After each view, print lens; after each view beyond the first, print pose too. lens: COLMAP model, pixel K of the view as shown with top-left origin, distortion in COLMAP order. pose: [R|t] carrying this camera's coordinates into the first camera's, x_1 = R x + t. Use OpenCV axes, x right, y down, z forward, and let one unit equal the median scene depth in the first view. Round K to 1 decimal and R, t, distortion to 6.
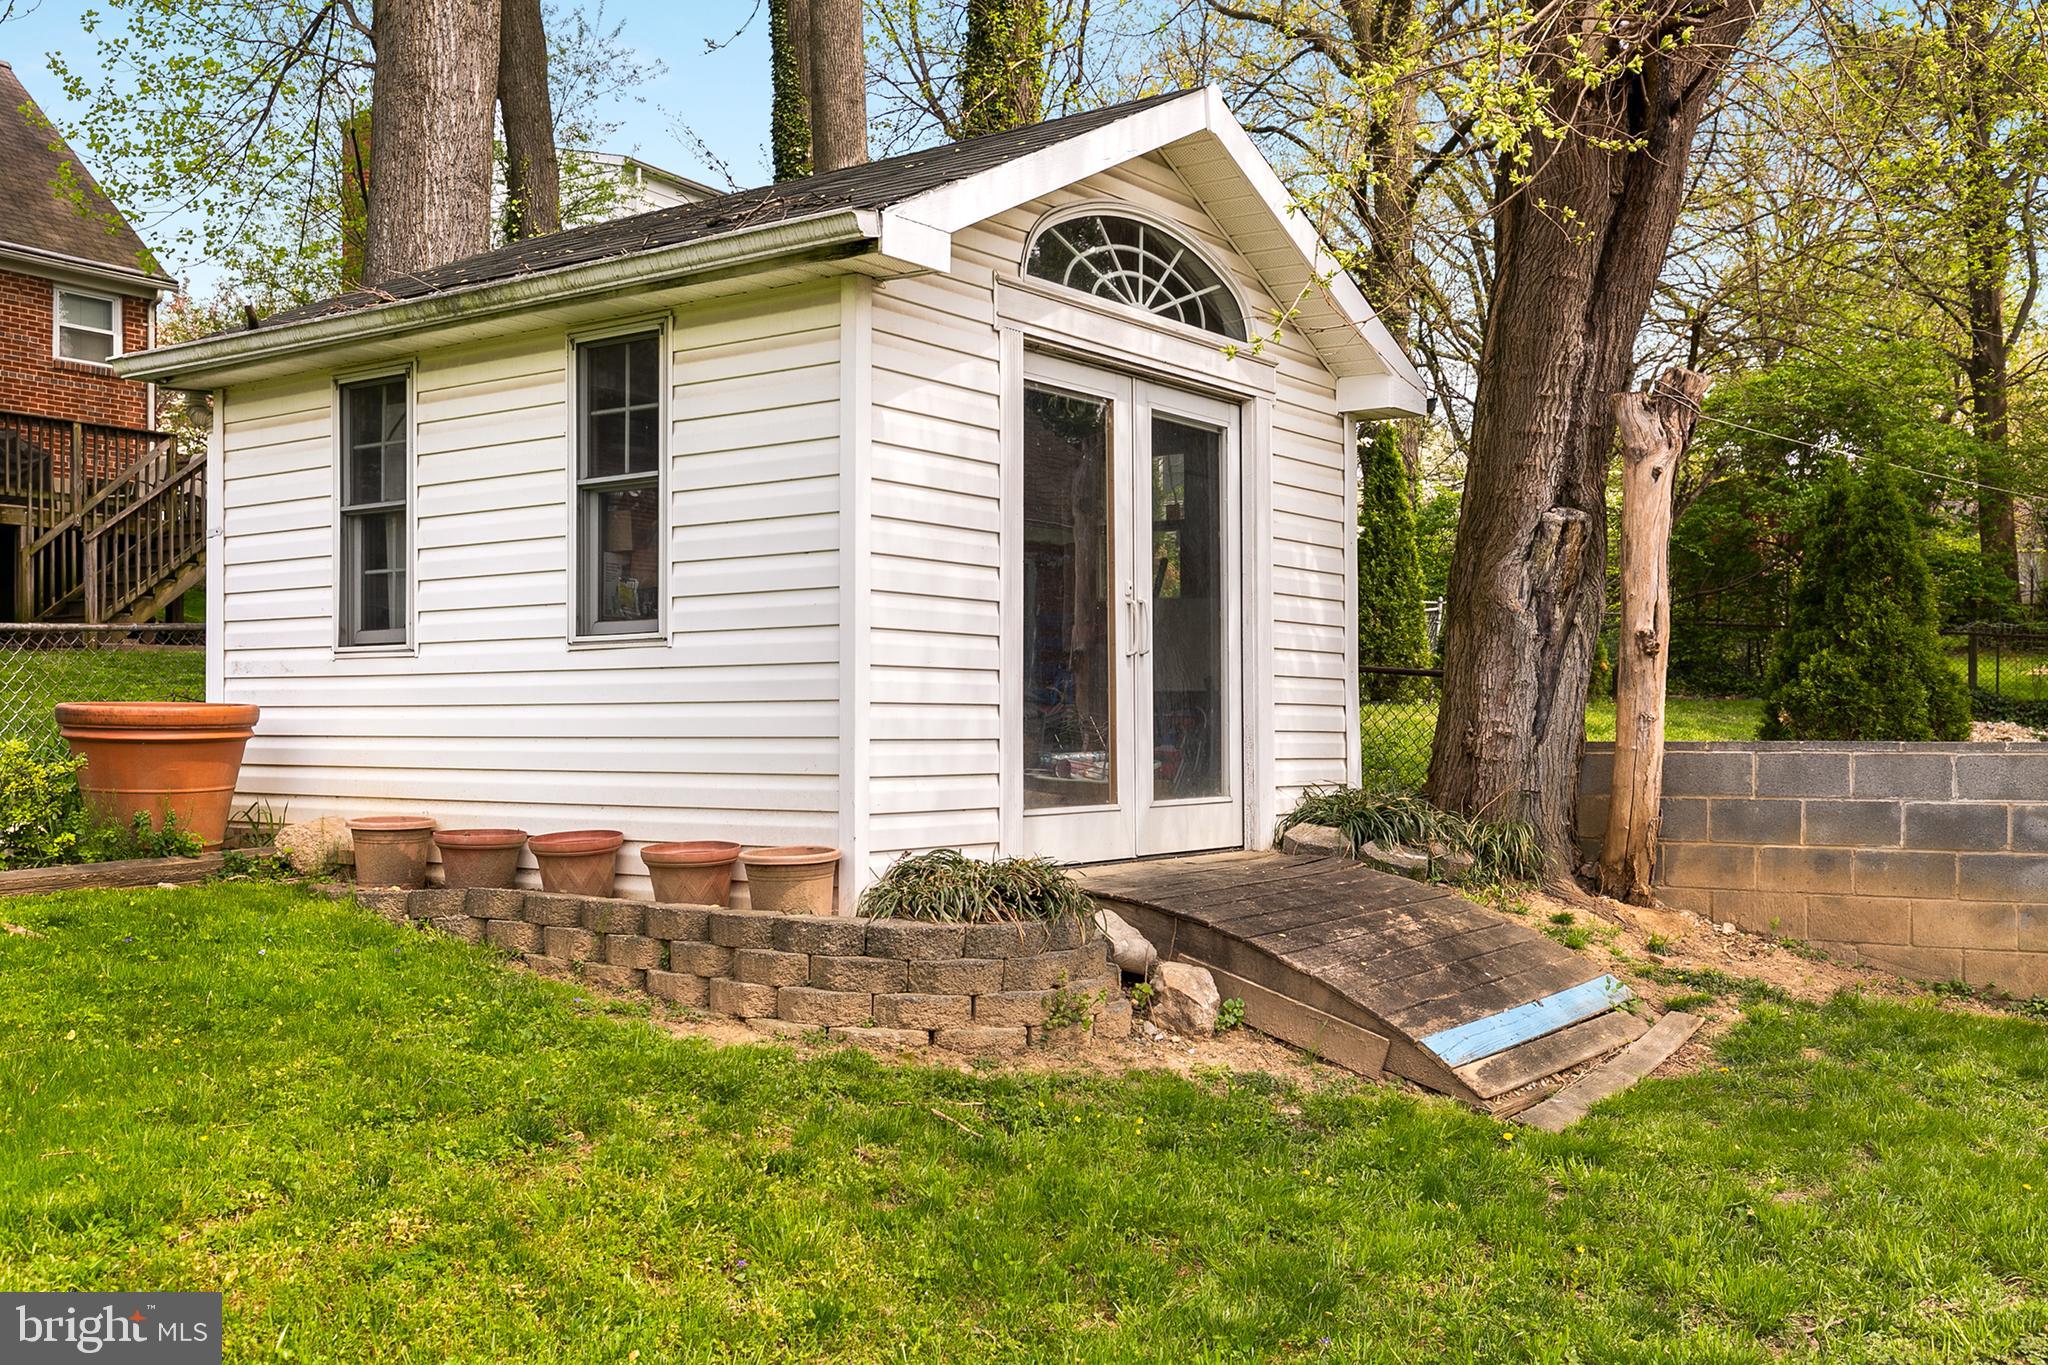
lens RADIAL K [[2039.0, 0, 1029.0], [0, 2039.0, 693.8], [0, 0, 1]] dist [0.003046, 0.000000]
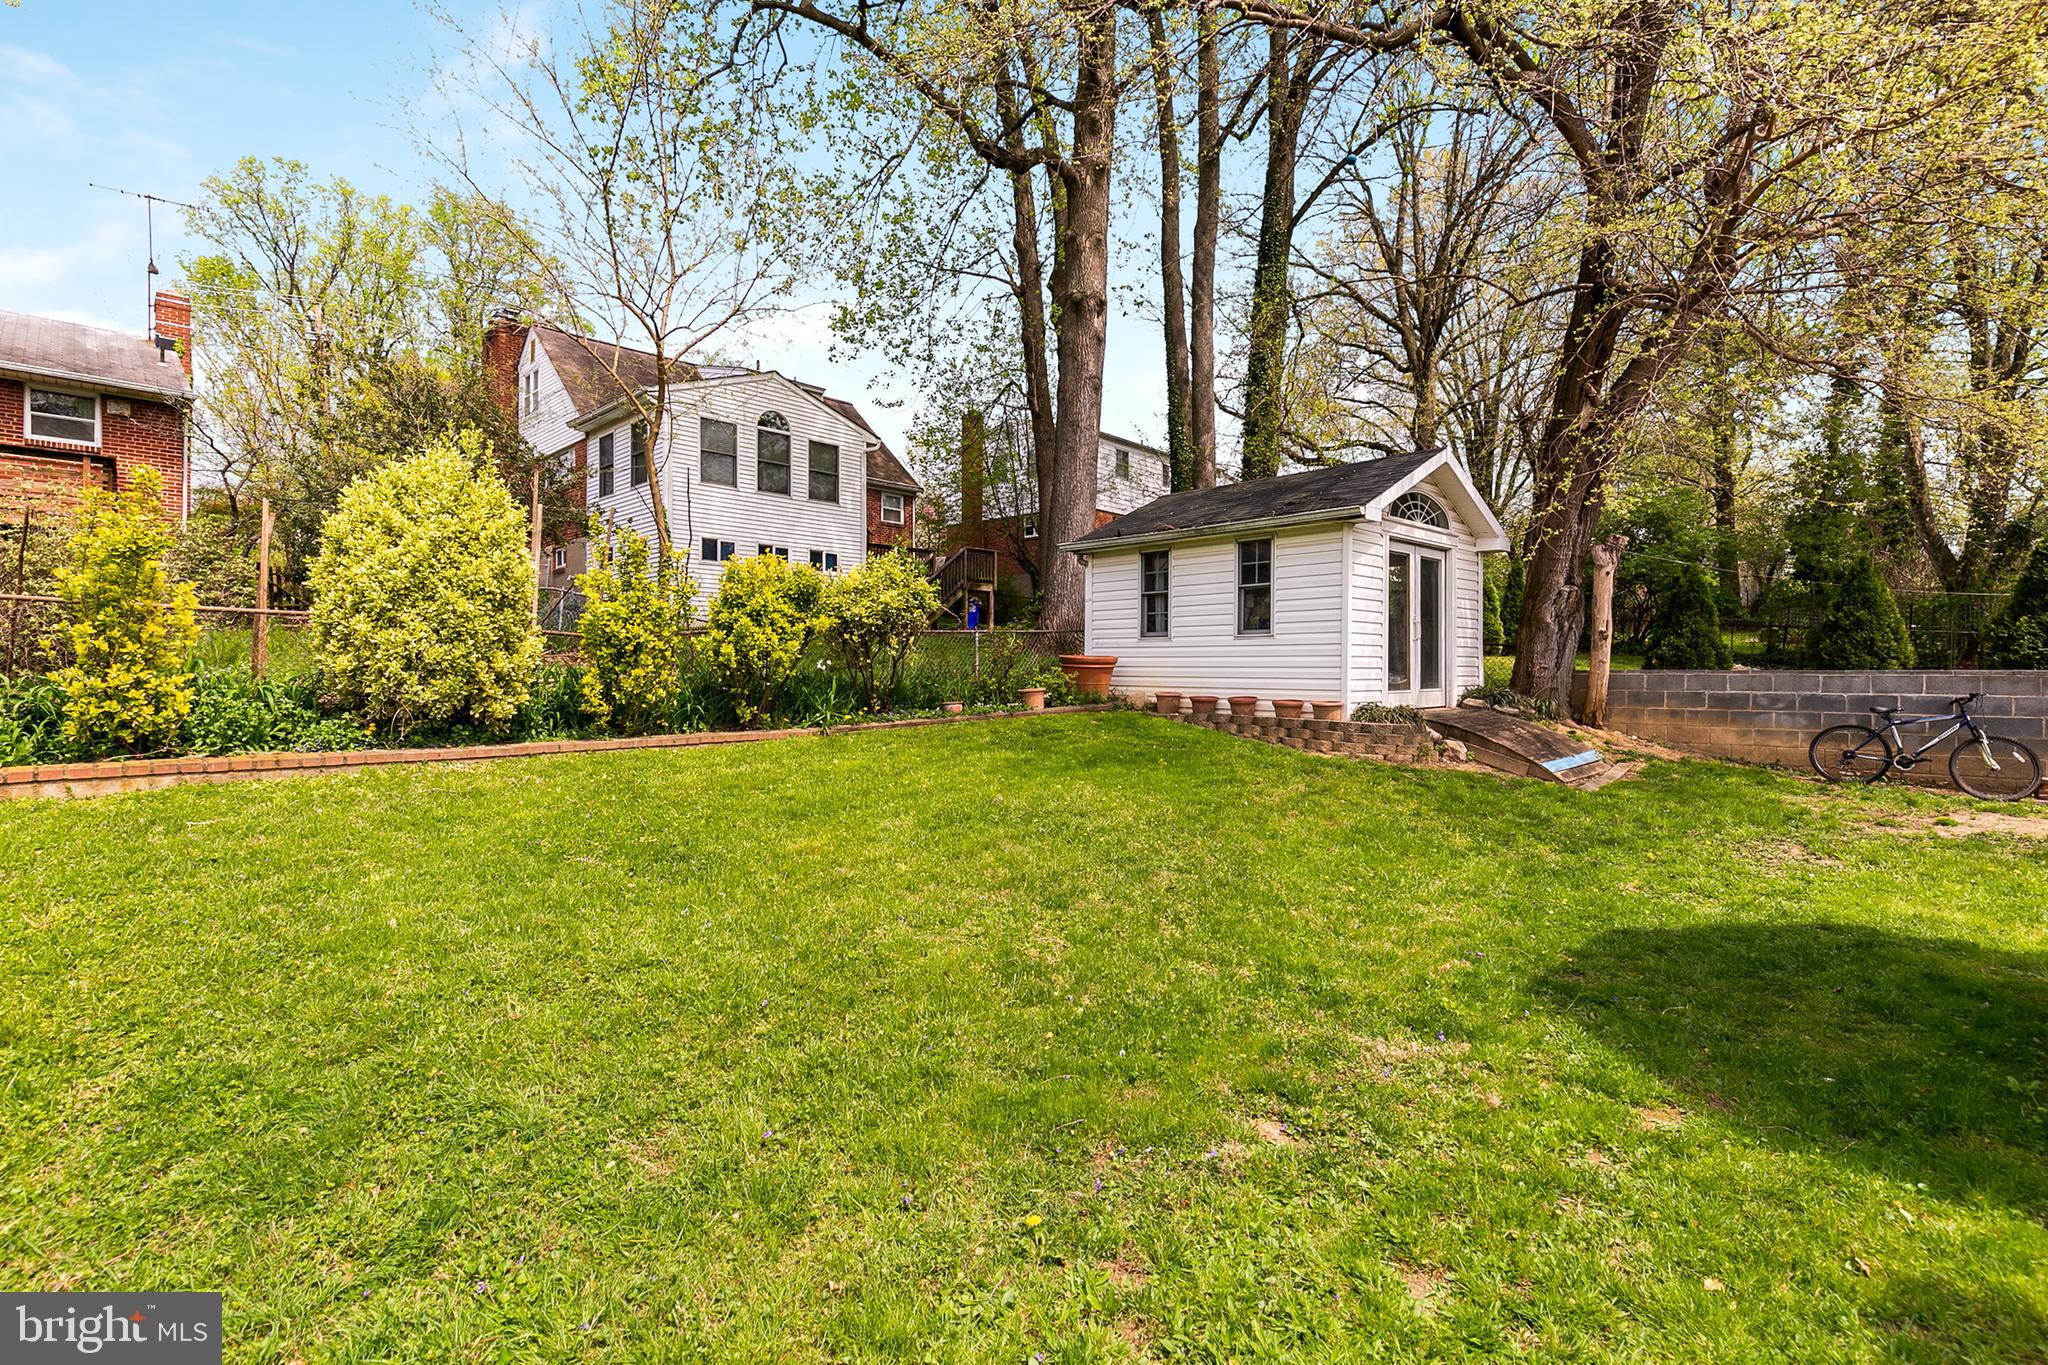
lens RADIAL K [[934.1, 0, 1026.5], [0, 934.1, 663.3], [0, 0, 1]] dist [-0.000385, -0.001645]
pose [[0.980369, 0.002369, -0.197157, -0.237176], [0.000393, 0.999902, 0.013969, -0.004042], [0.197171, -0.013772, 0.980272, -0.442261]]
